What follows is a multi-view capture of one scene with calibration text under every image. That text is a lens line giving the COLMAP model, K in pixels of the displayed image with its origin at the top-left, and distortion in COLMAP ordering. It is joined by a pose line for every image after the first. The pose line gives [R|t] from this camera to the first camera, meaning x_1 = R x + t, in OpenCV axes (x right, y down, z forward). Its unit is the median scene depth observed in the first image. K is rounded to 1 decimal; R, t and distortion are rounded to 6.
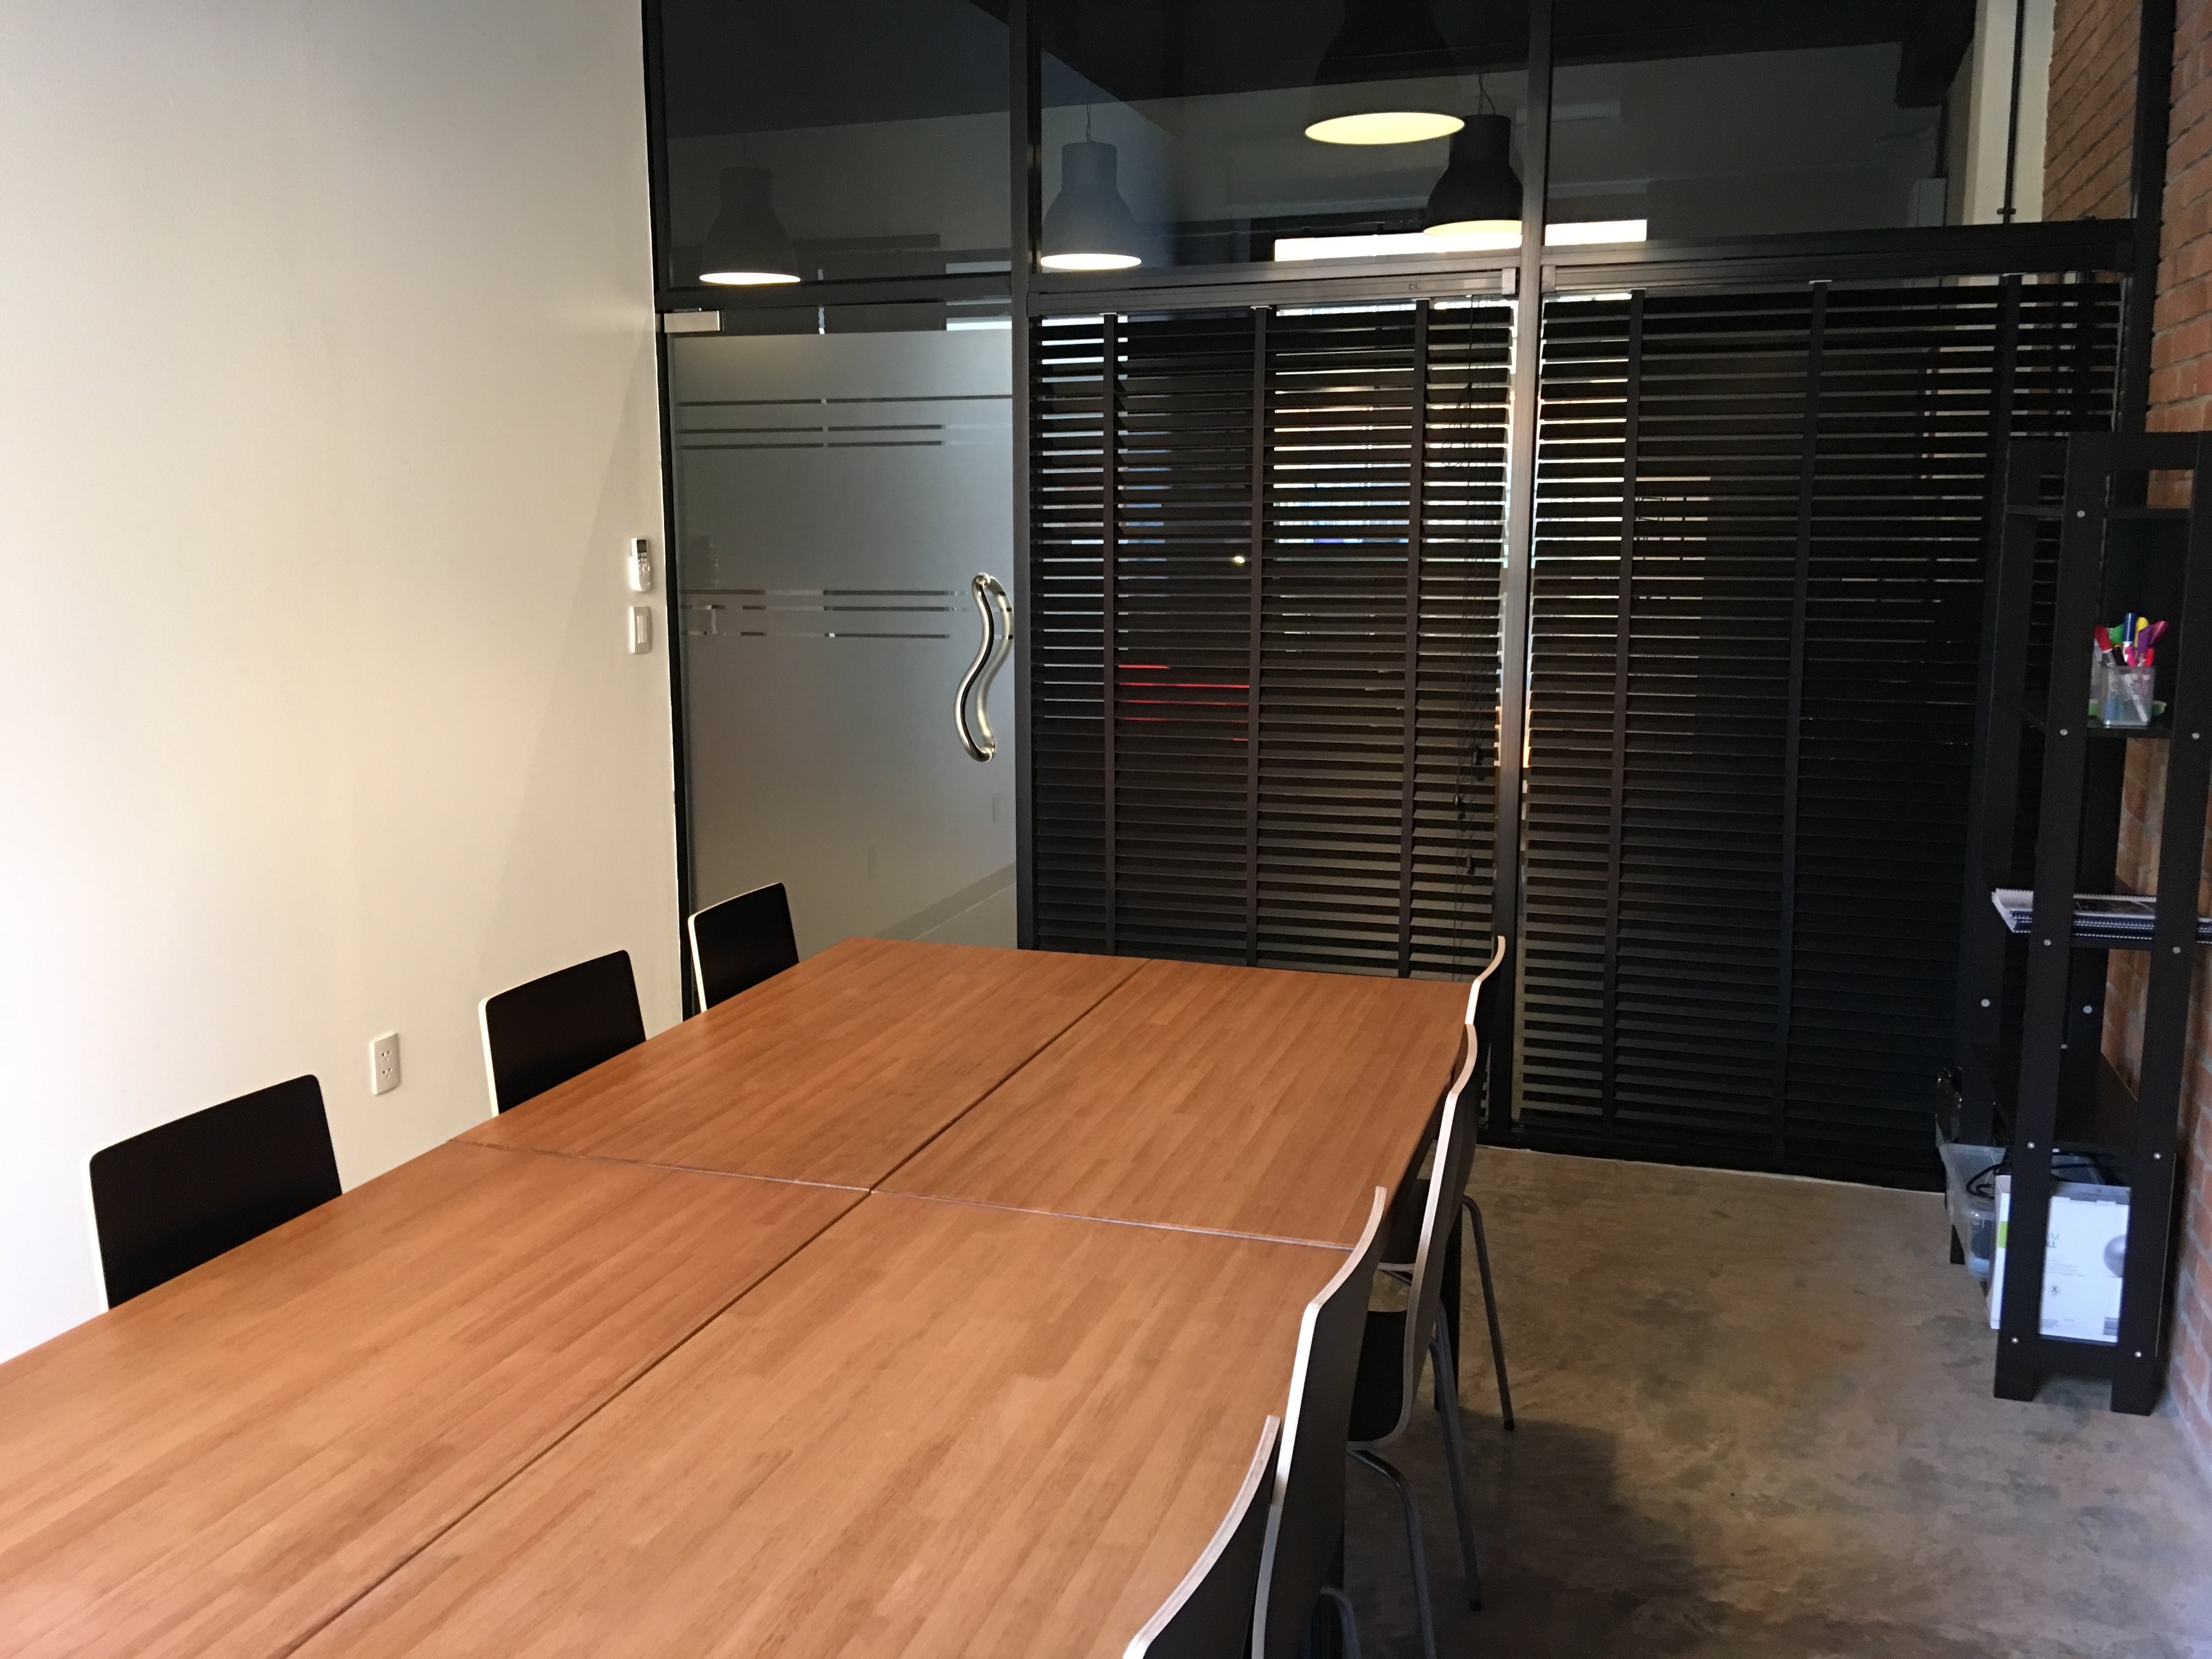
lens RADIAL K [[1893.4, 0, 1106.0], [0, 1893.4, 829.5], [0, 0, 1]] dist [0.010681, -0.007866]
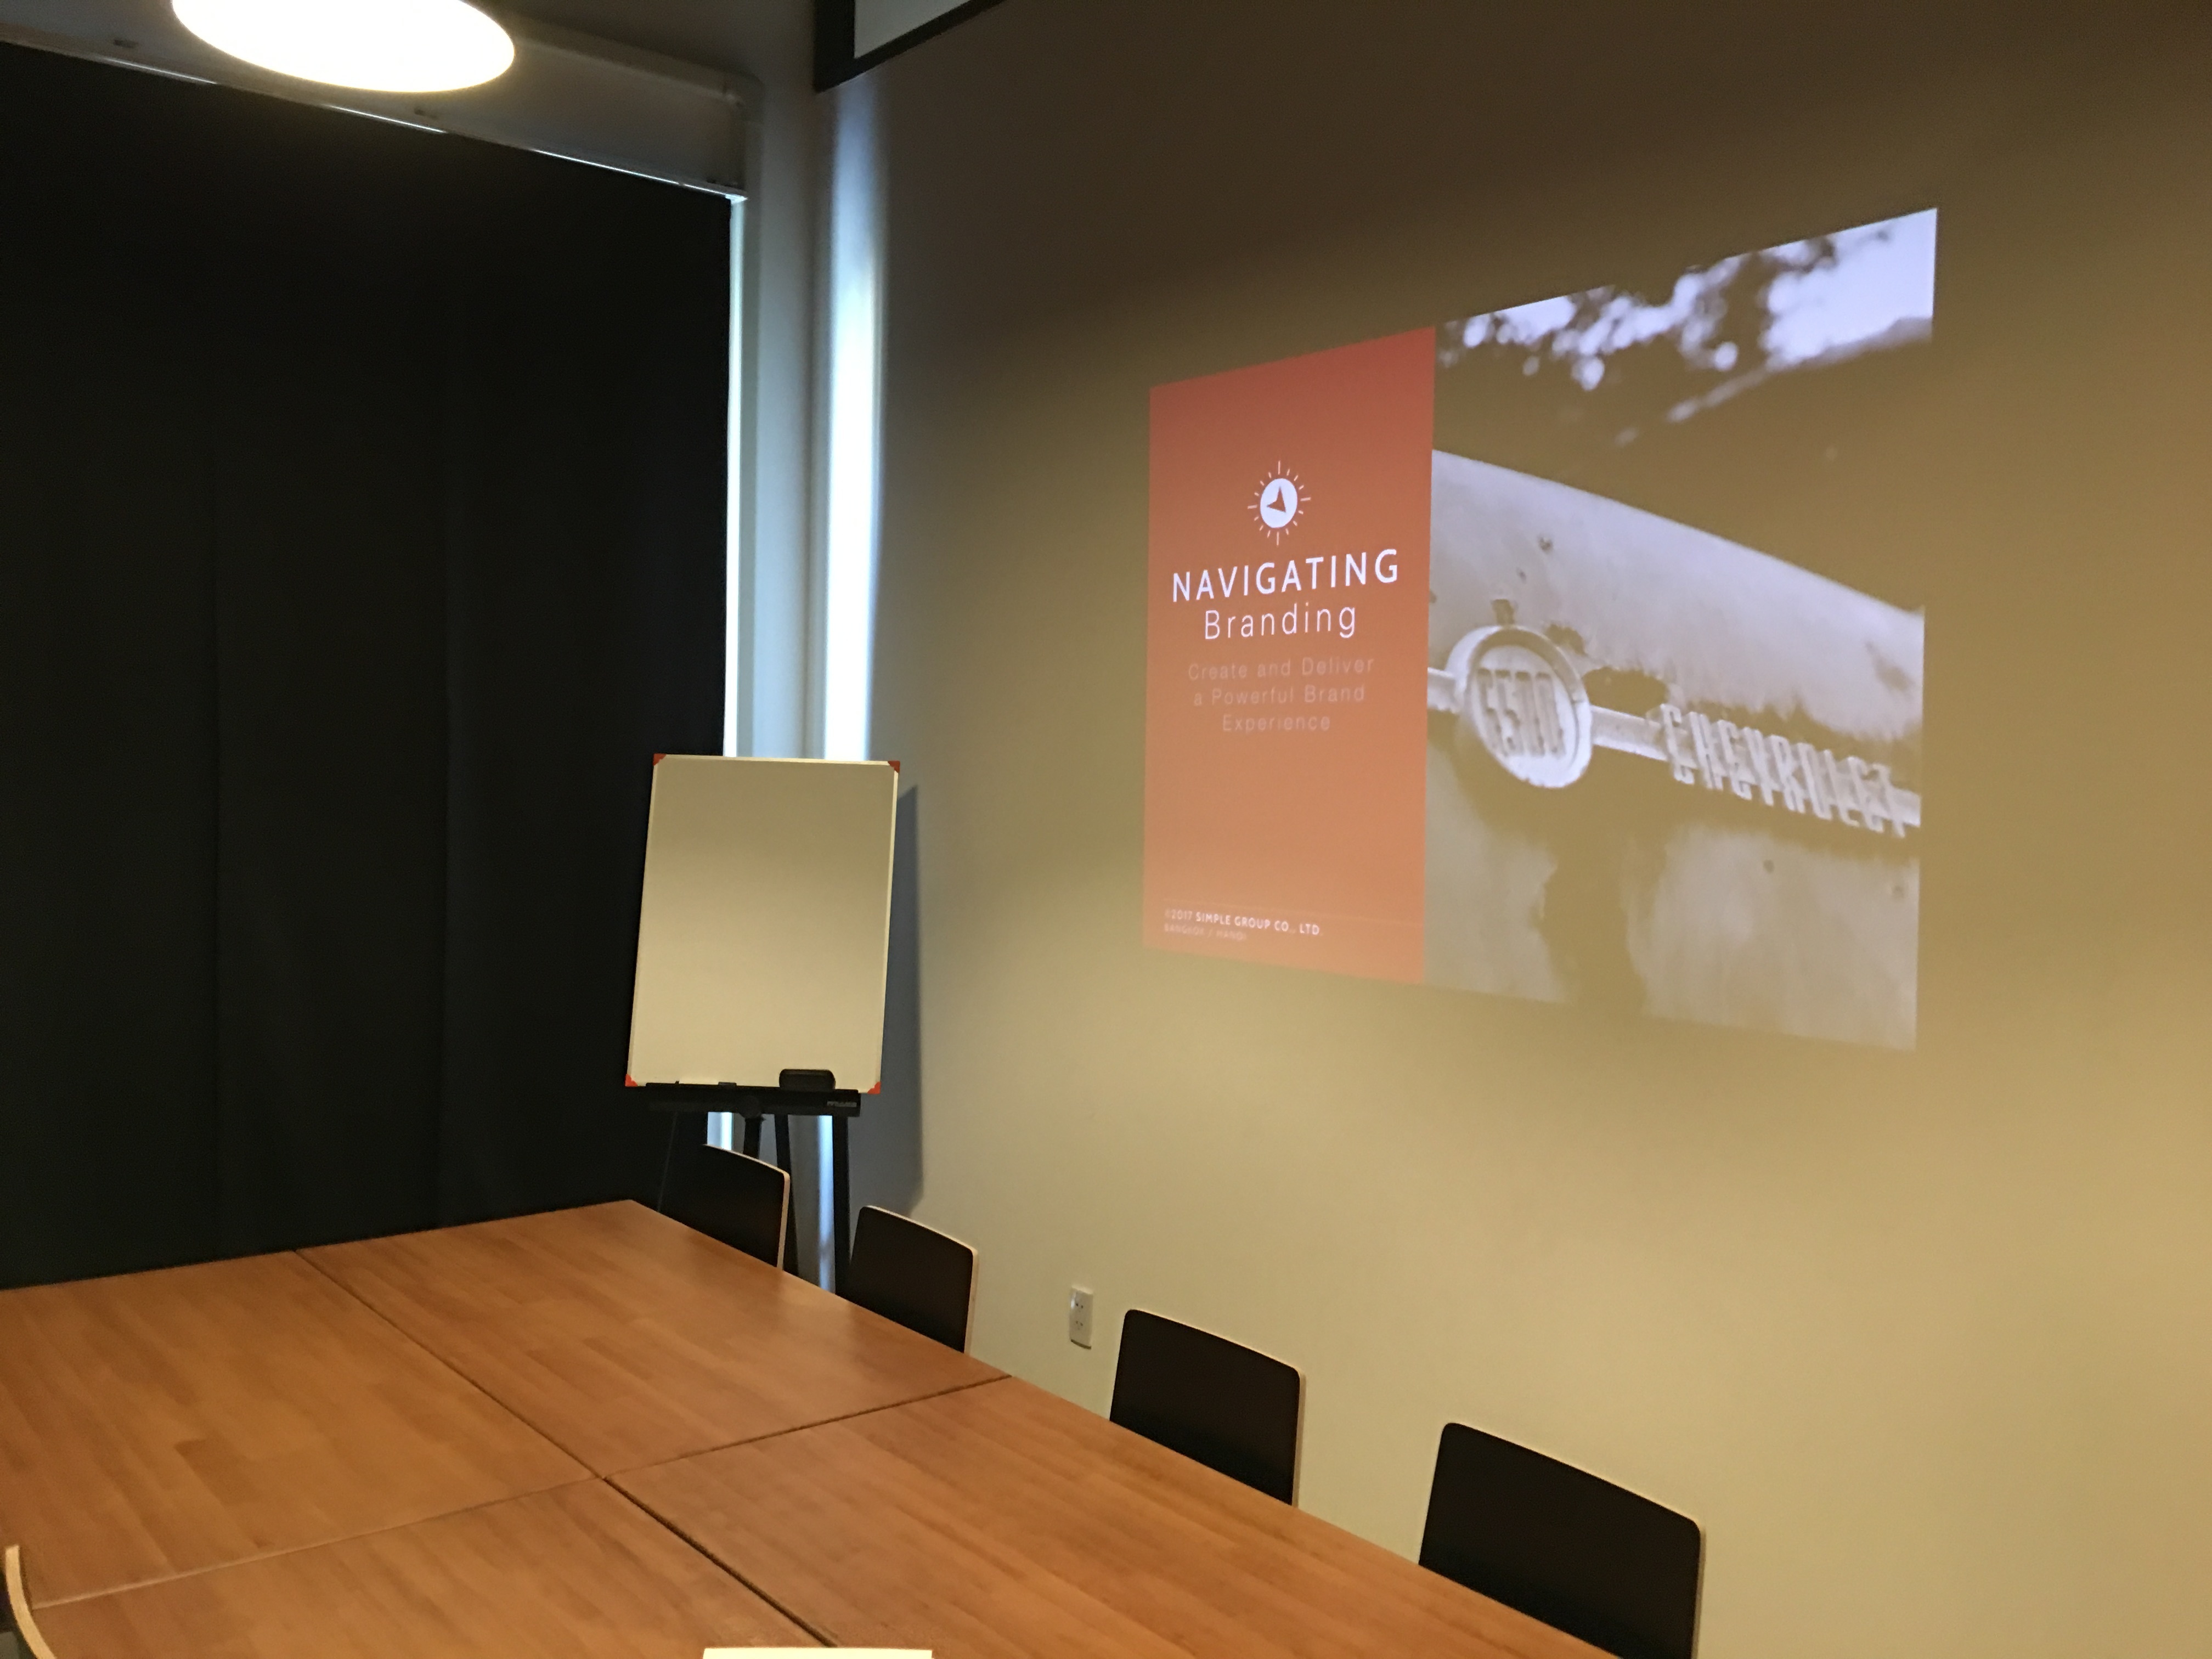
lens RADIAL K [[1893.4, 0, 1106.0], [0, 1893.4, 829.5], [0, 0, 1]] dist [0.010681, -0.007866]
pose [[-0.546328, 0.019456, -0.837345, 0.475135], [-0.167017, 0.977122, 0.131674, -0.268585], [0.820751, 0.211787, -0.530579, 1.428850]]
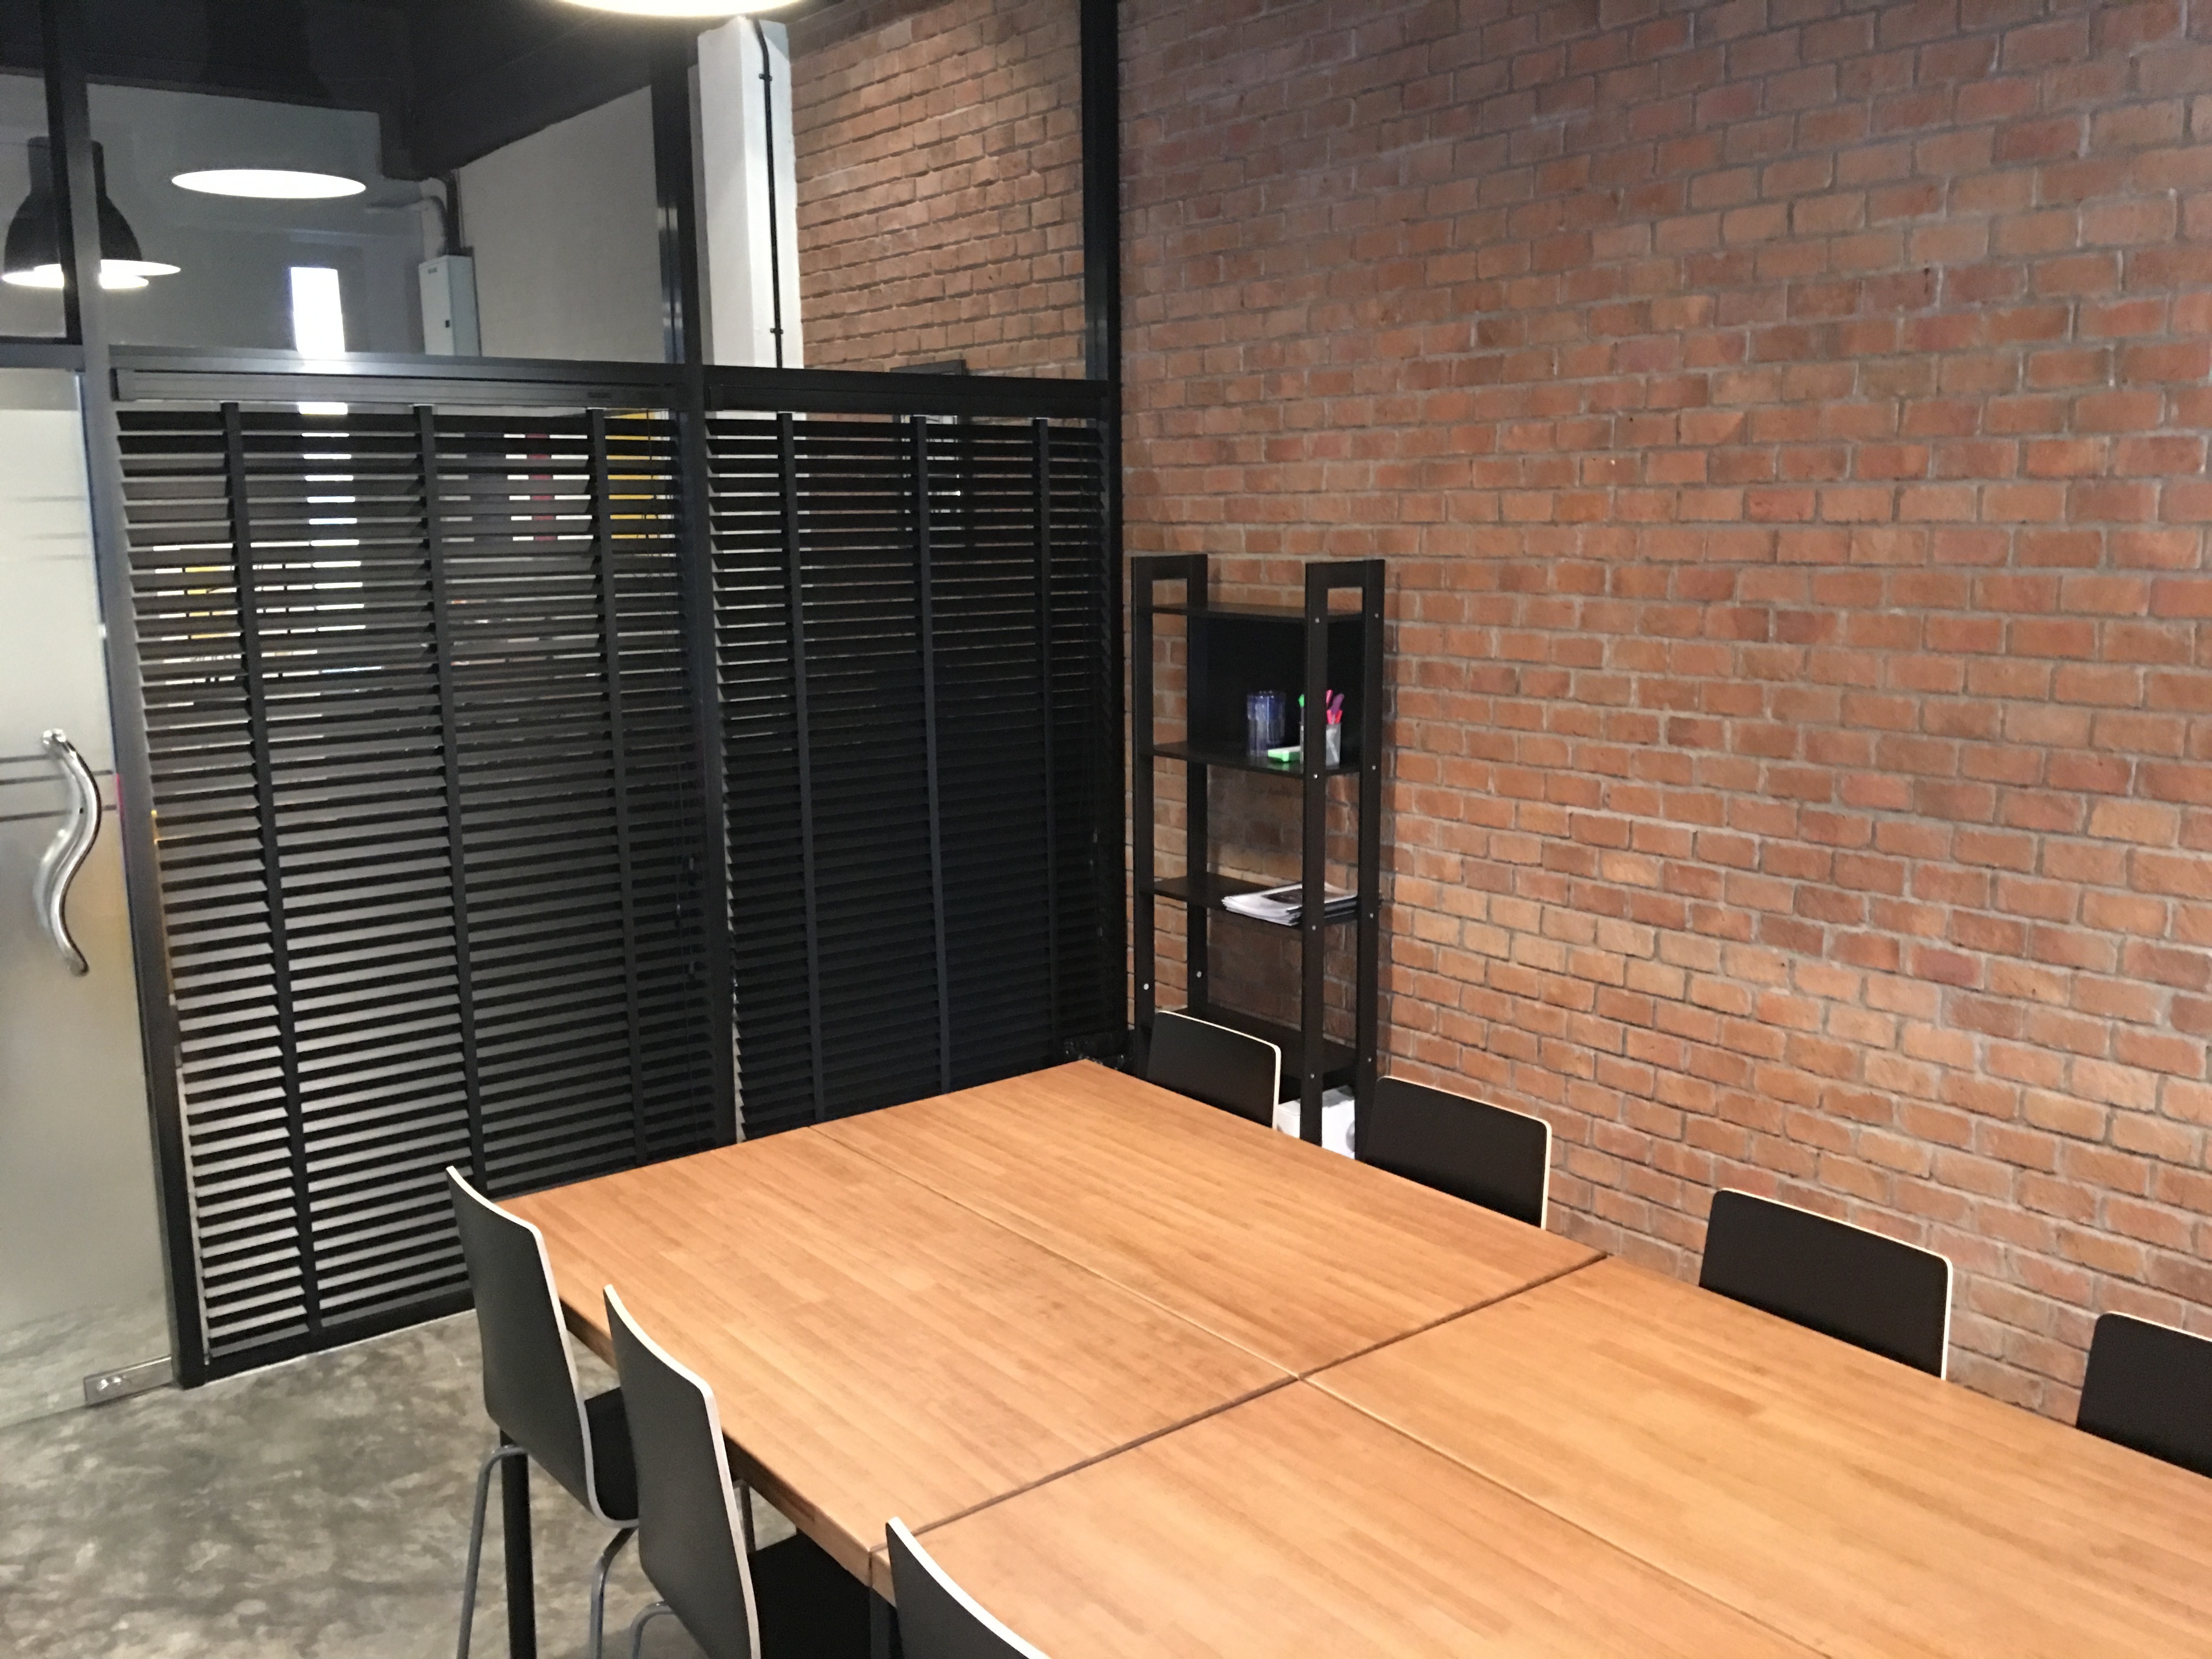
lens RADIAL K [[1859.1, 0, 1106.0], [0, 1859.1, 829.5], [0, 0, 1]] dist [0.061818, -0.090145]
pose [[0.563421, -0.154402, 0.811614, -0.822282], [0.157294, 0.984459, 0.078091, -0.169101], [-0.811058, 0.083663, 0.578952, 0.403657]]
